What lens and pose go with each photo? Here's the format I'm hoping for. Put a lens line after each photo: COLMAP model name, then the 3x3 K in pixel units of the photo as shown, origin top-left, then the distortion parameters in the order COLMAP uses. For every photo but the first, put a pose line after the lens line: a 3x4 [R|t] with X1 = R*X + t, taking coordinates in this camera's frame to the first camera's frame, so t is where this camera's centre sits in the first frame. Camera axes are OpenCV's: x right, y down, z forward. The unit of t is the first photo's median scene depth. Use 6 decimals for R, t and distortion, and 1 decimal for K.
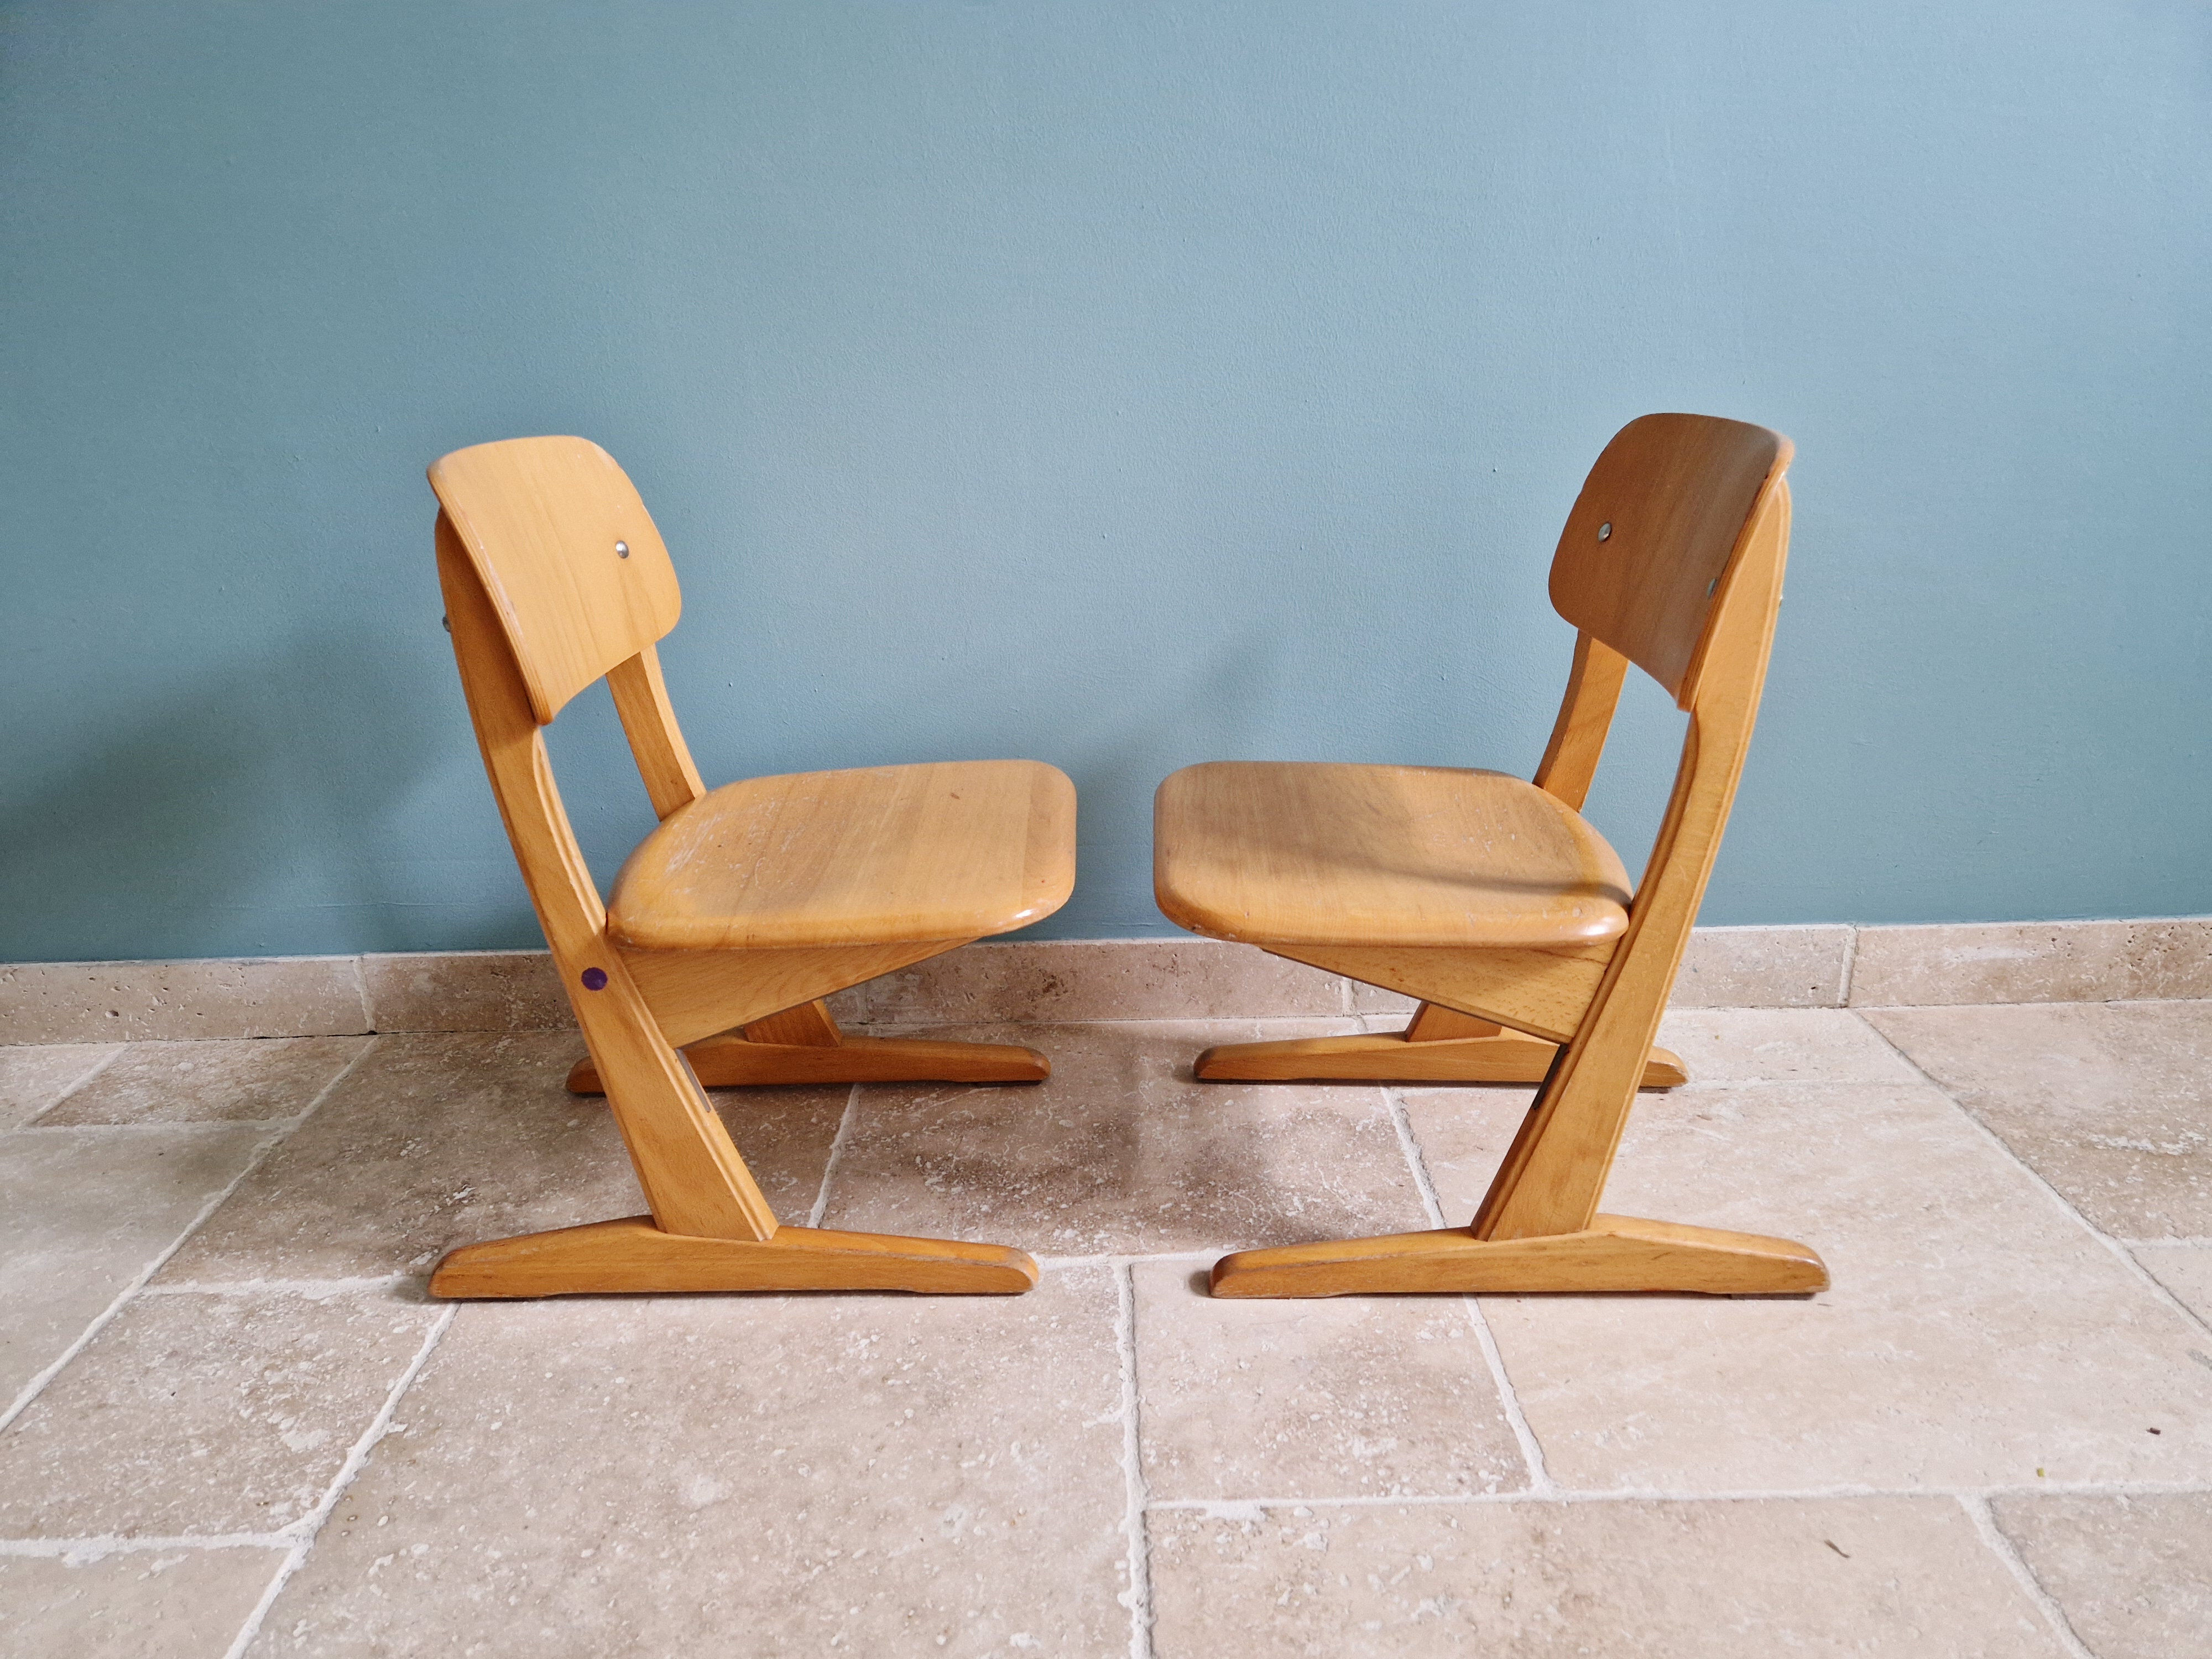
lens RADIAL K [[1541.6, 0, 1088.4], [0, 1541.6, 831.6], [0, 0, 1]] dist [0.071436, -0.063037]
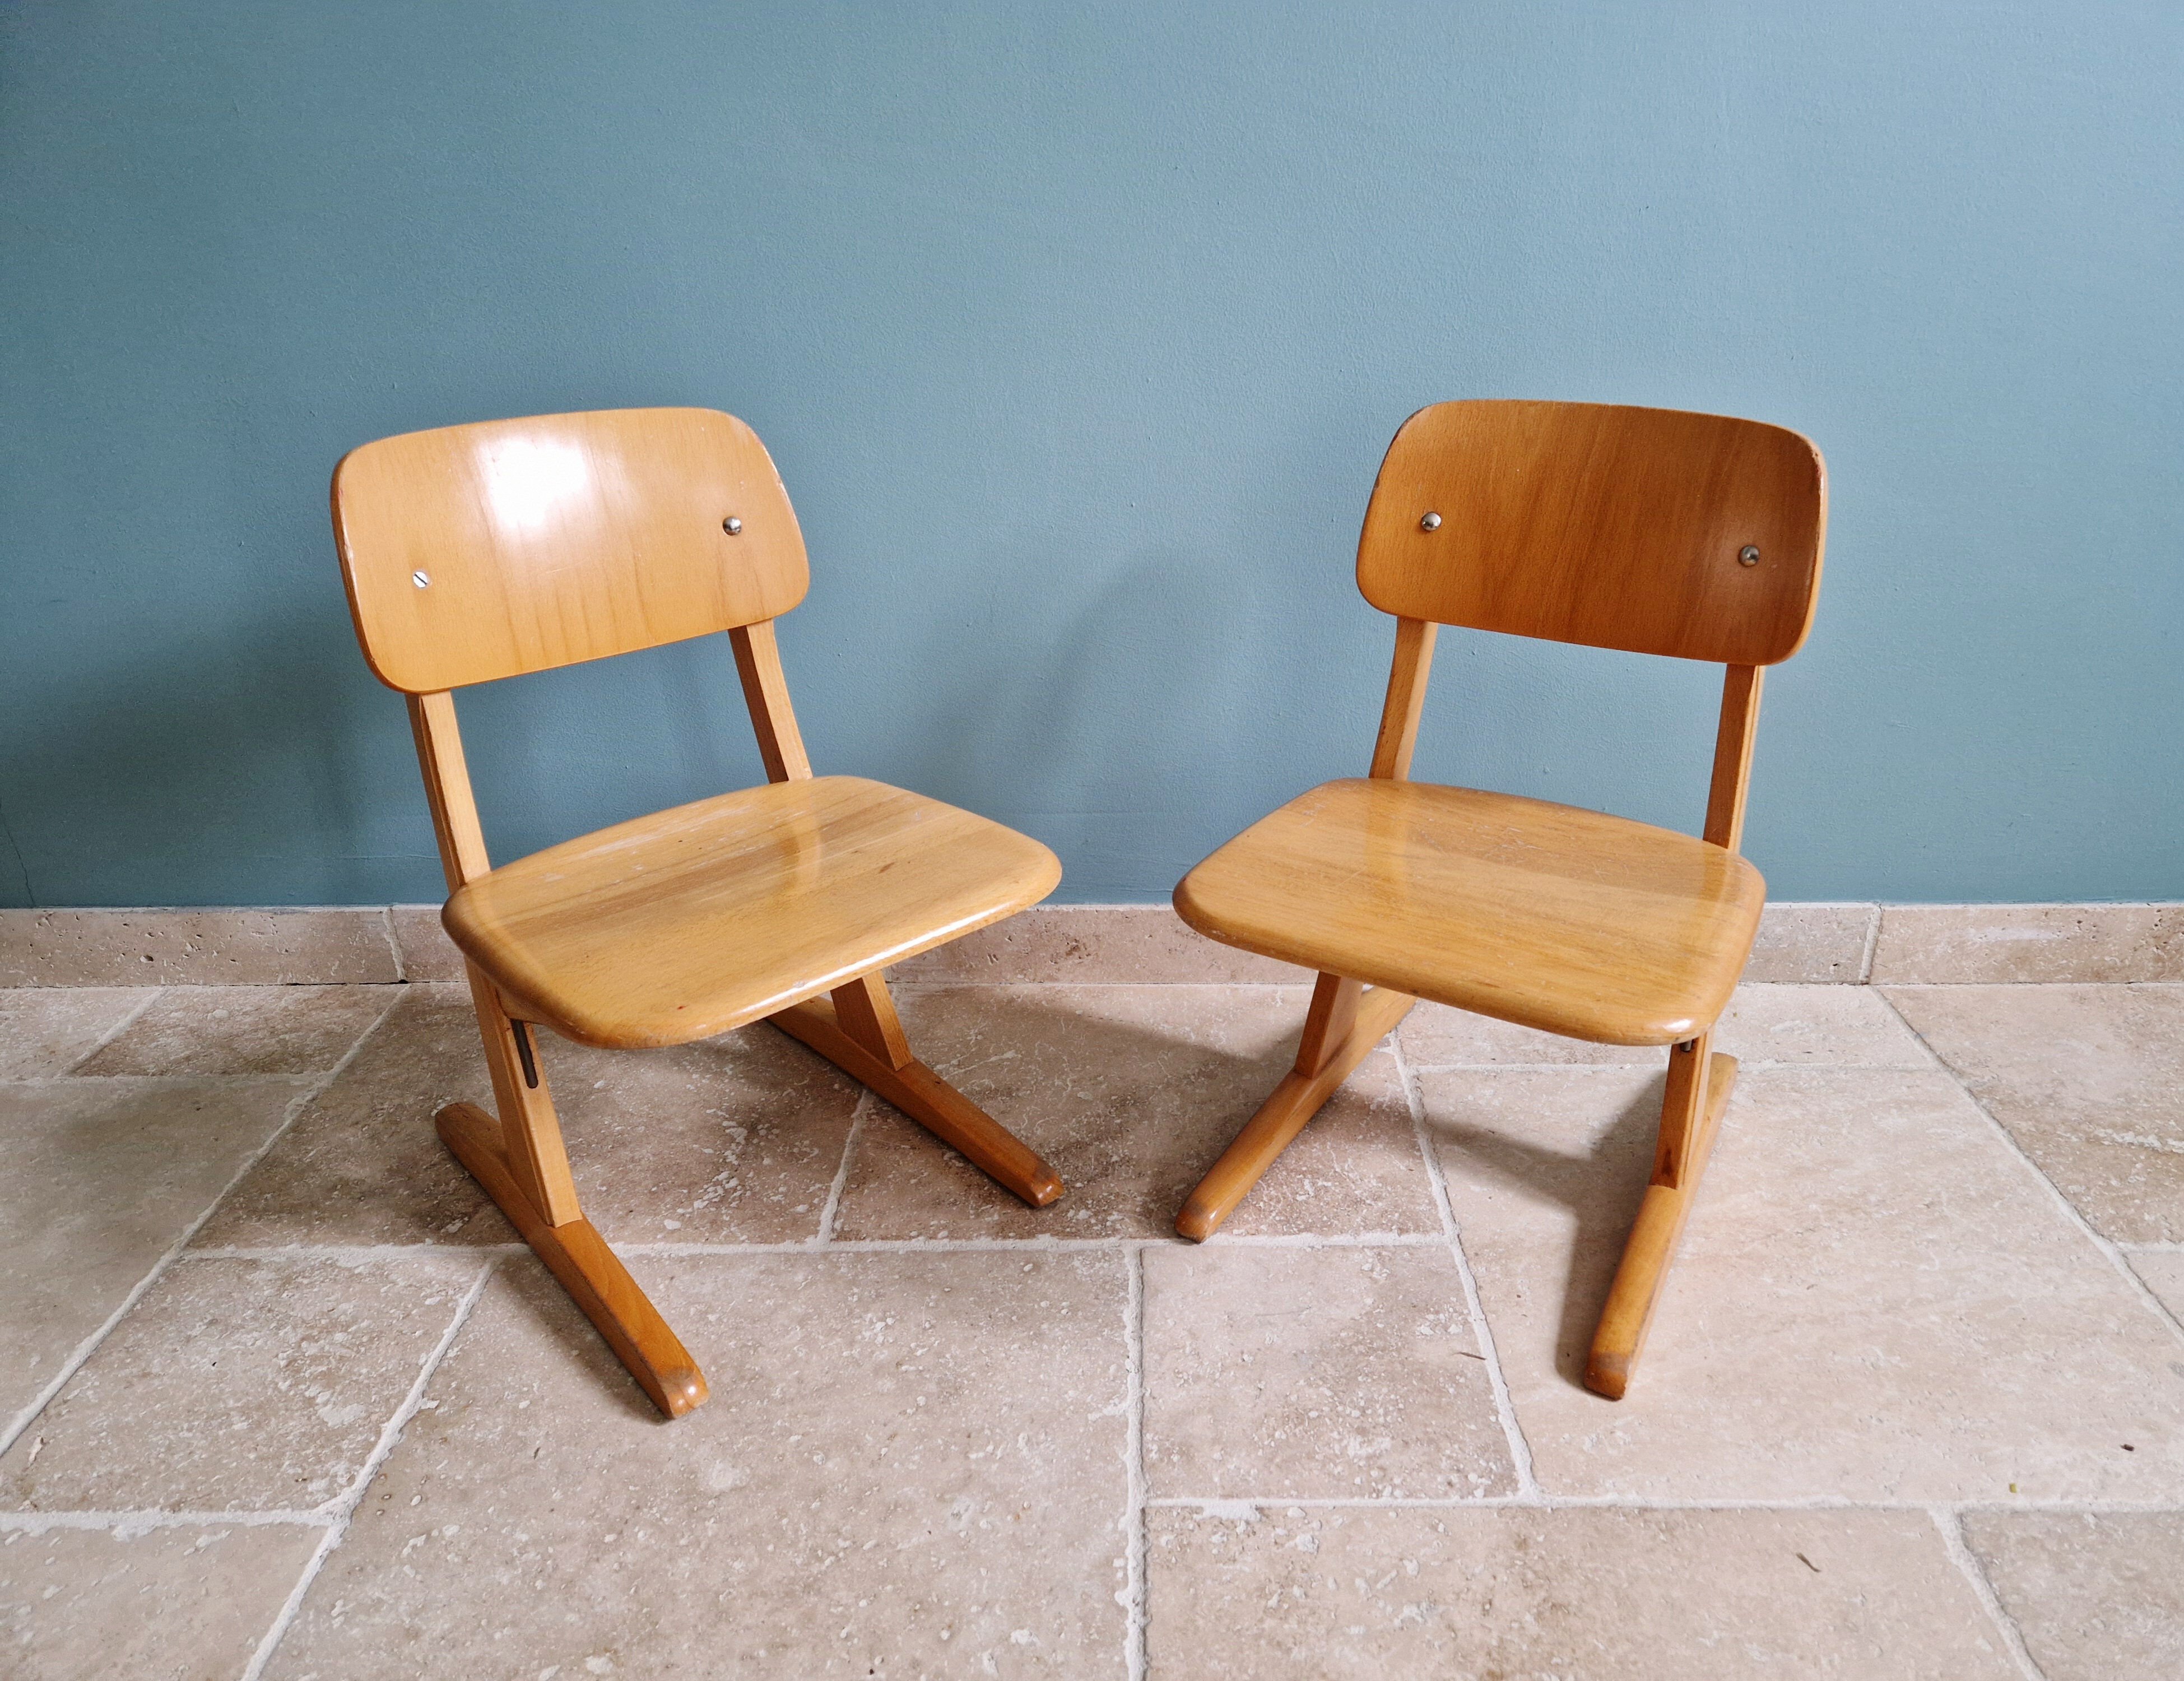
lens RADIAL K [[1564.3, 0, 1118.2], [0, 1564.3, 824.6], [0, 0, 1]] dist [0.070327, -0.060344]
pose [[0.999814, 0.016677, -0.009643, 0.018689], [-0.015851, 0.996657, 0.080142, -0.090643], [0.010947, -0.079975, 0.996737, -0.013942]]
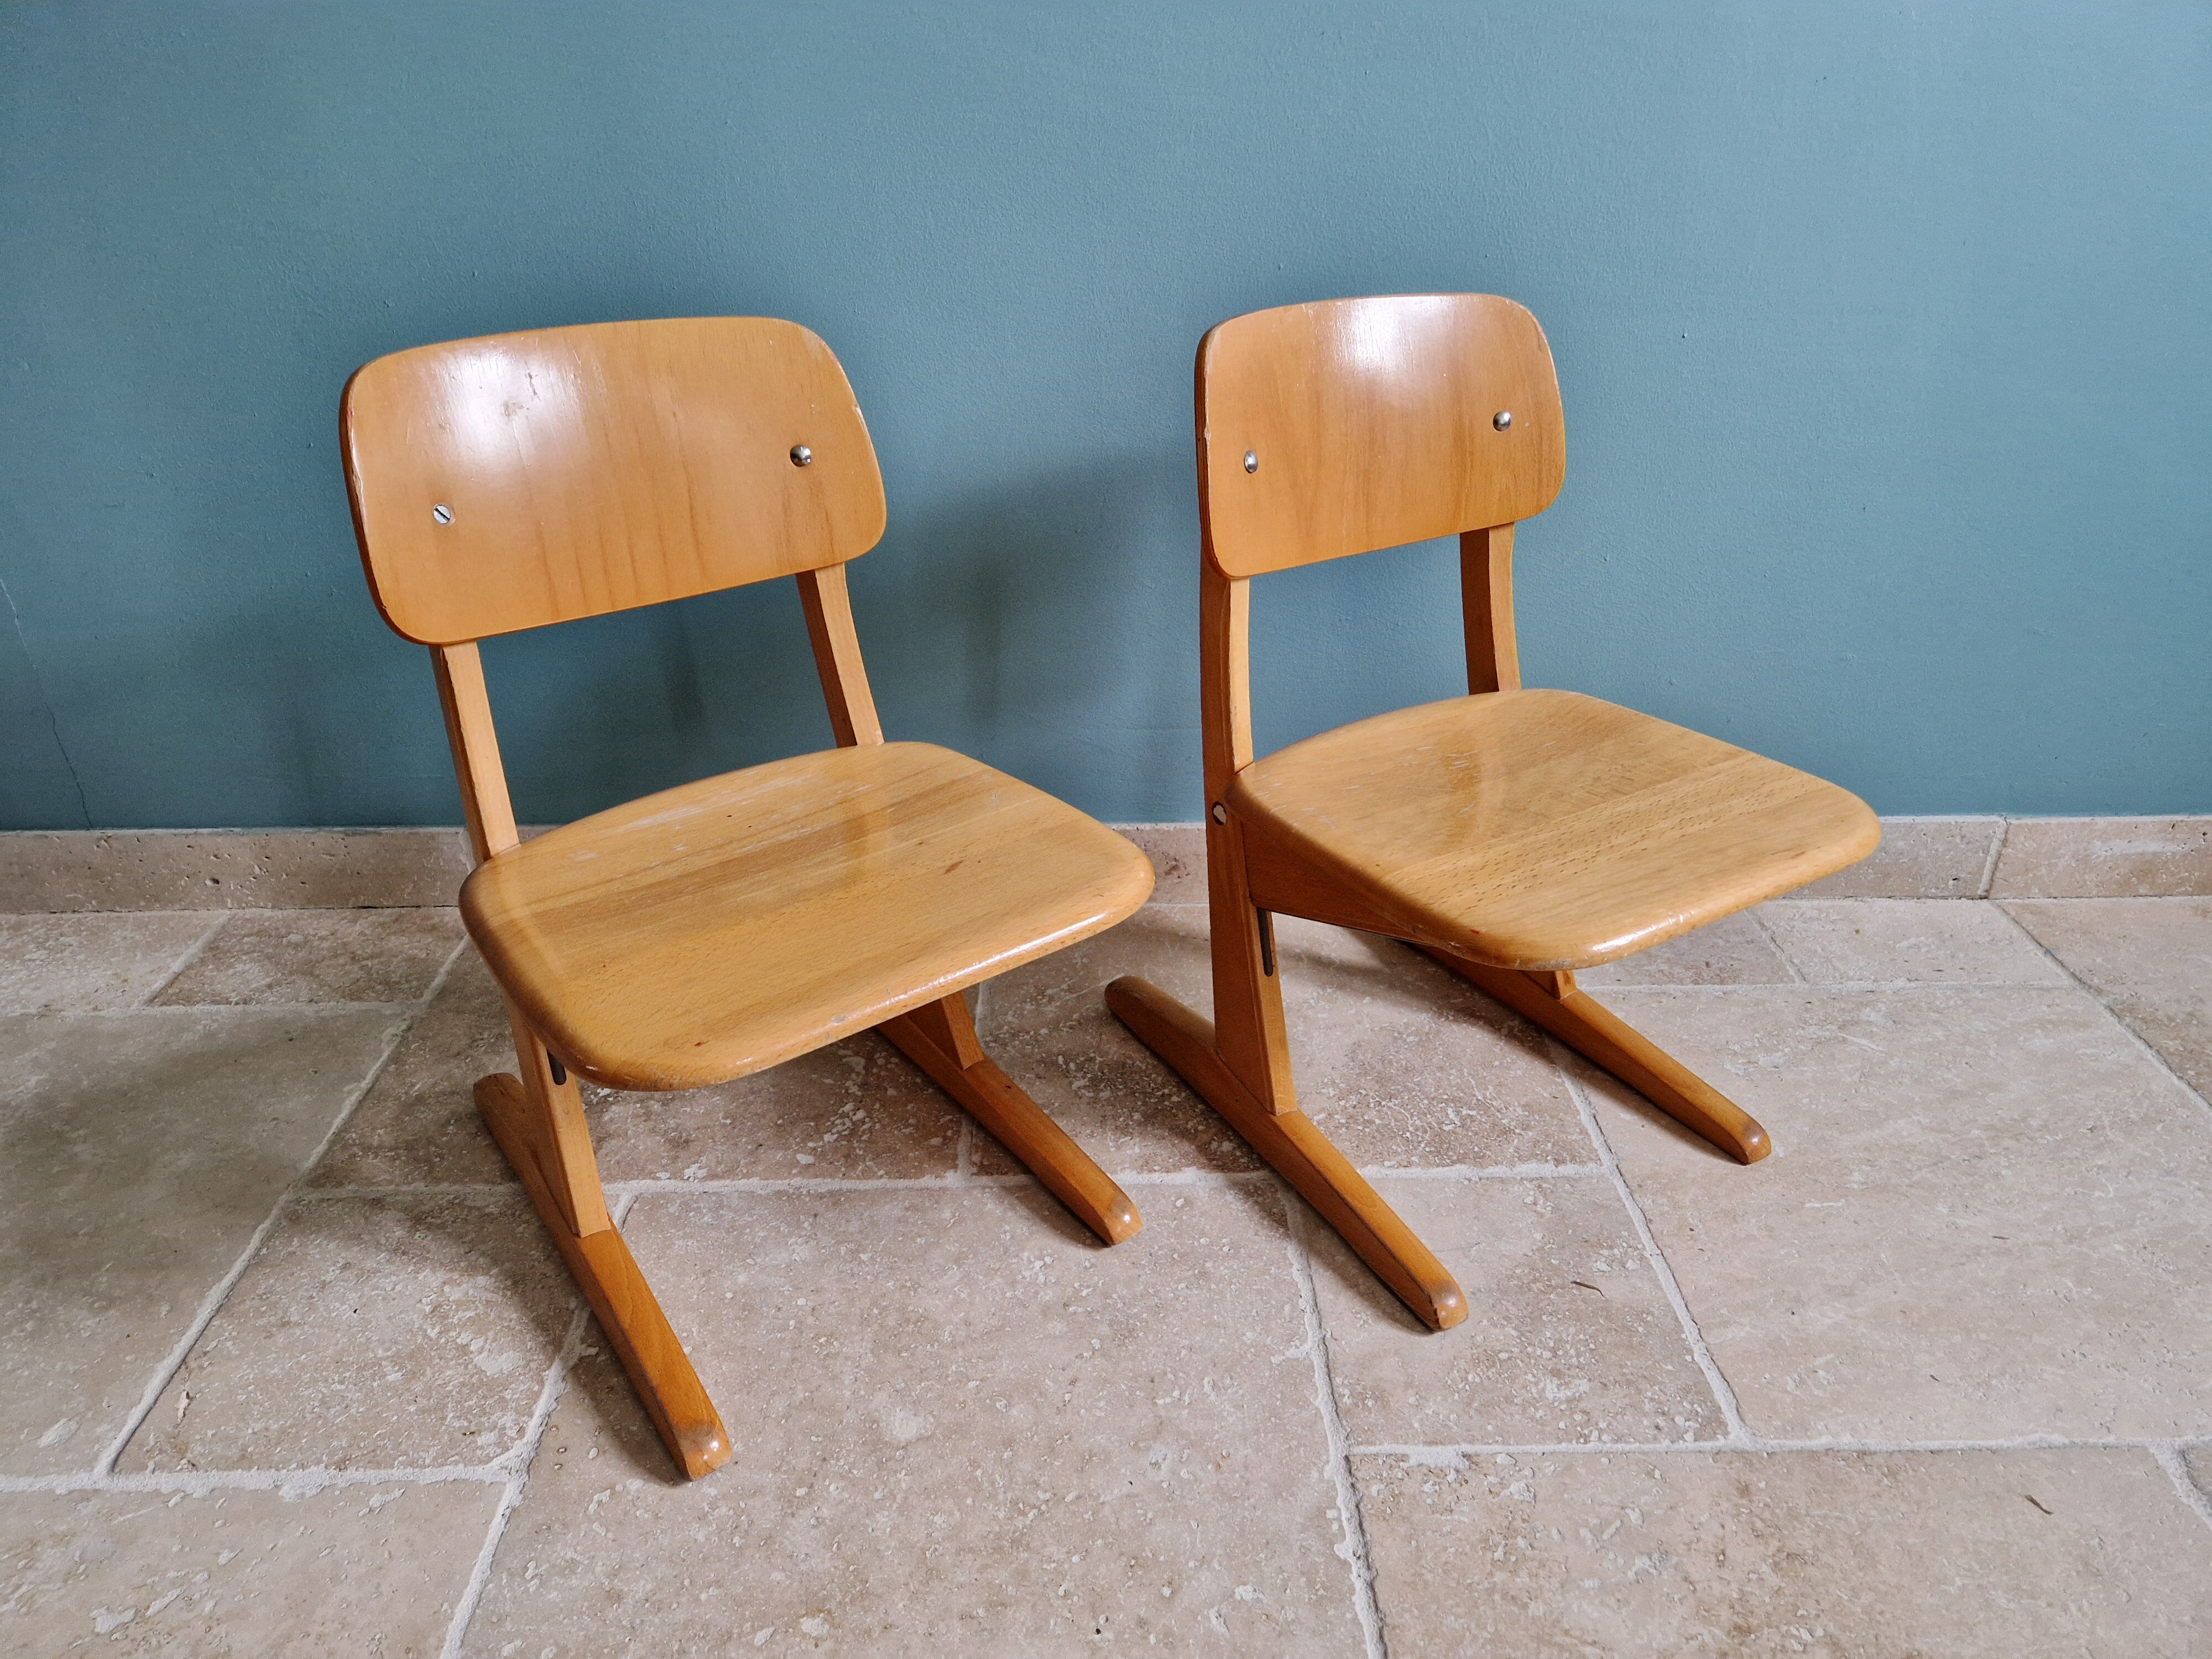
lens RADIAL K [[1541.6, 0, 1081.7], [0, 1541.6, 827.1], [0, 0, 1]] dist [0.071436, -0.063037]
pose [[0.999878, 0.011937, 0.010065, -0.133058], [-0.013304, 0.988753, 0.148965, -0.101529], [-0.008173, -0.149081, 0.988791, 0.055296]]
